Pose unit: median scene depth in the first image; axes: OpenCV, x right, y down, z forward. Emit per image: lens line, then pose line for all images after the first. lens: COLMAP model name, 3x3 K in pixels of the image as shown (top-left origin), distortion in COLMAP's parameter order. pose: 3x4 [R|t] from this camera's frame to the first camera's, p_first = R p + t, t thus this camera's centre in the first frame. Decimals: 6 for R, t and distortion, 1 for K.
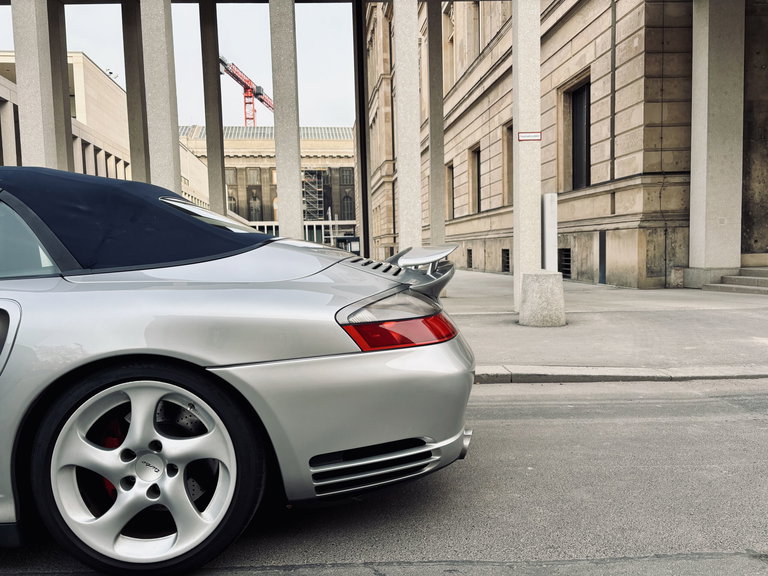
lens RADIAL K [[585.7, 0, 384.0], [0, 585.7, 288.0], [0, 0, 1]] dist [0.014019, -0.008230]
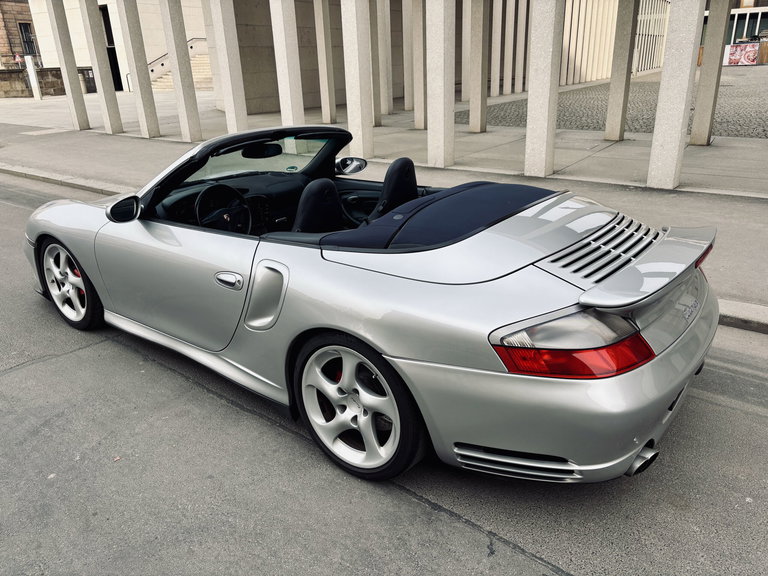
lens RADIAL K [[580.2, 0, 384.0], [0, 580.2, 288.0], [0, 0, 1]] dist [0.040204, -0.046130]
pose [[0.763294, 0.230226, -0.603637, 0.053673], [-0.022759, 0.943352, 0.331013, -0.052064], [0.645650, -0.238922, 0.725295, 0.013956]]
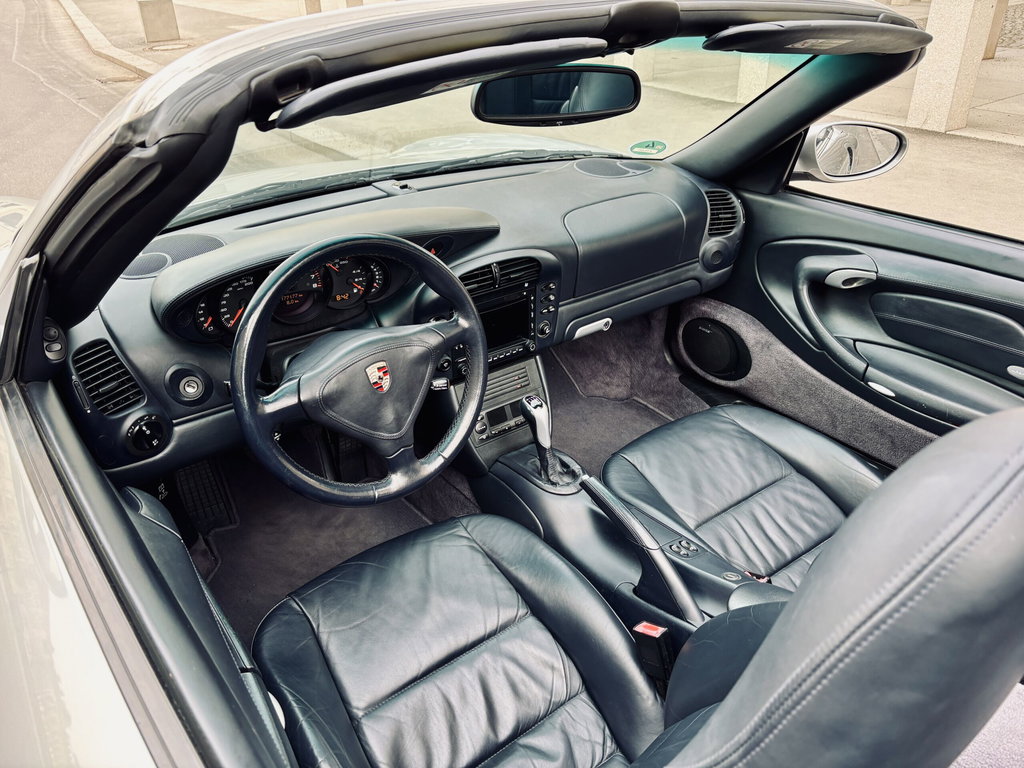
lens RADIAL K [[781.0, 0, 512.0], [0, 781.0, 384.0], [0, 0, 1]] dist [0.014019, -0.008230]
pose [[0.555973, 0.414770, -0.720320, -0.090837], [-0.044698, 0.880267, 0.472369, -0.034164], [0.829998, -0.230428, 0.507943, 0.130113]]
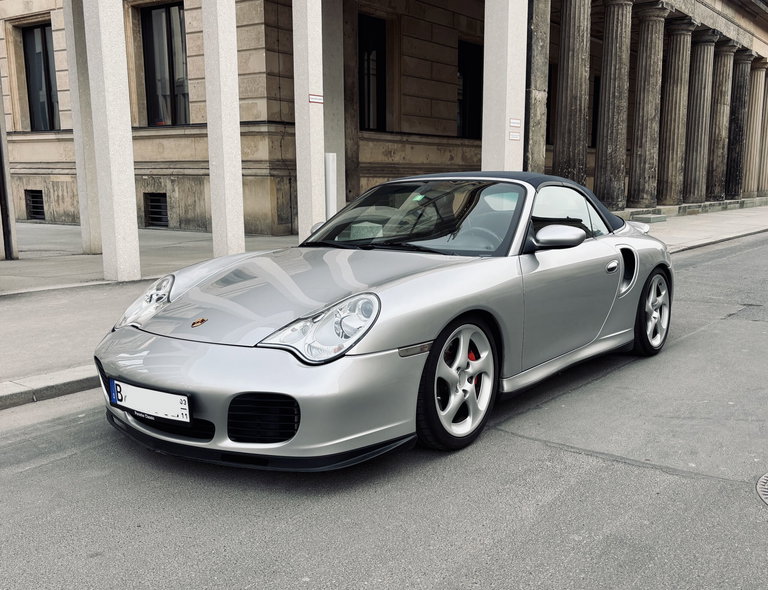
lens RADIAL K [[750.7, 0, 412.5], [0, 750.7, 307.8], [0, 0, 1]] dist [0.002131, 0.014071]
pose [[0.628429, -0.105105, 0.770733, -0.436550], [0.030613, 0.993403, 0.110510, -0.010864], [-0.777264, -0.045854, 0.627501, -0.024654]]
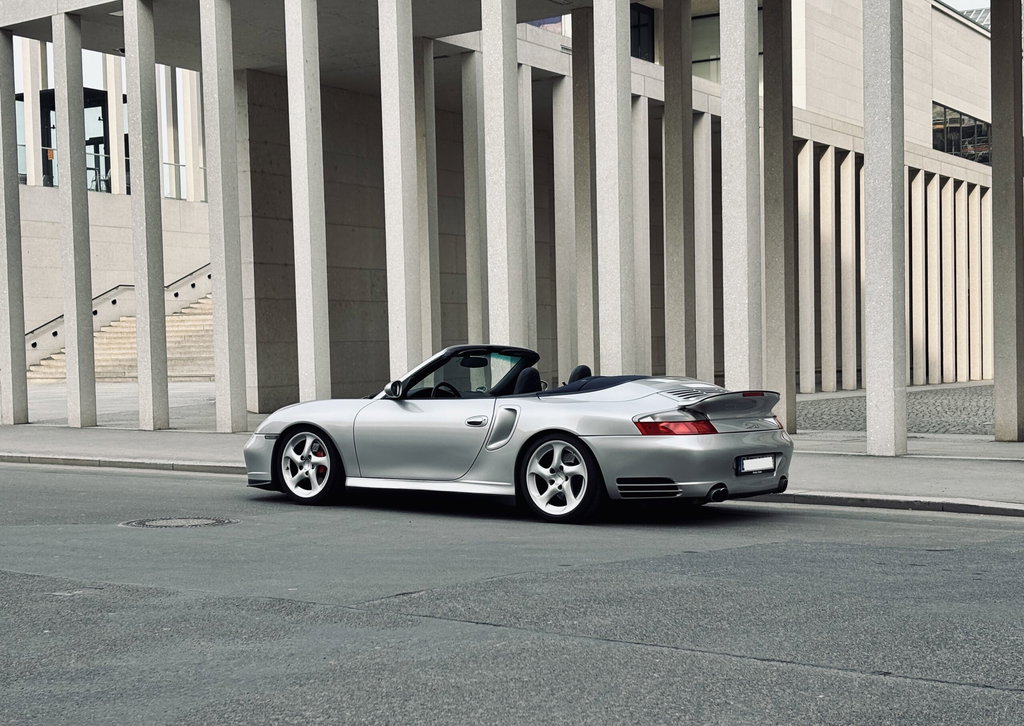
lens RADIAL K [[1629.8, 0, 451.6], [0, 1629.8, 364.0], [0, 0, 1]] dist [0.214409, -0.013586]
pose [[0.749212, 0.013936, -0.662183, 0.465921], [-0.038465, 0.999007, -0.022497, 0.001181], [0.661212, 0.042326, 0.749004, -0.545418]]
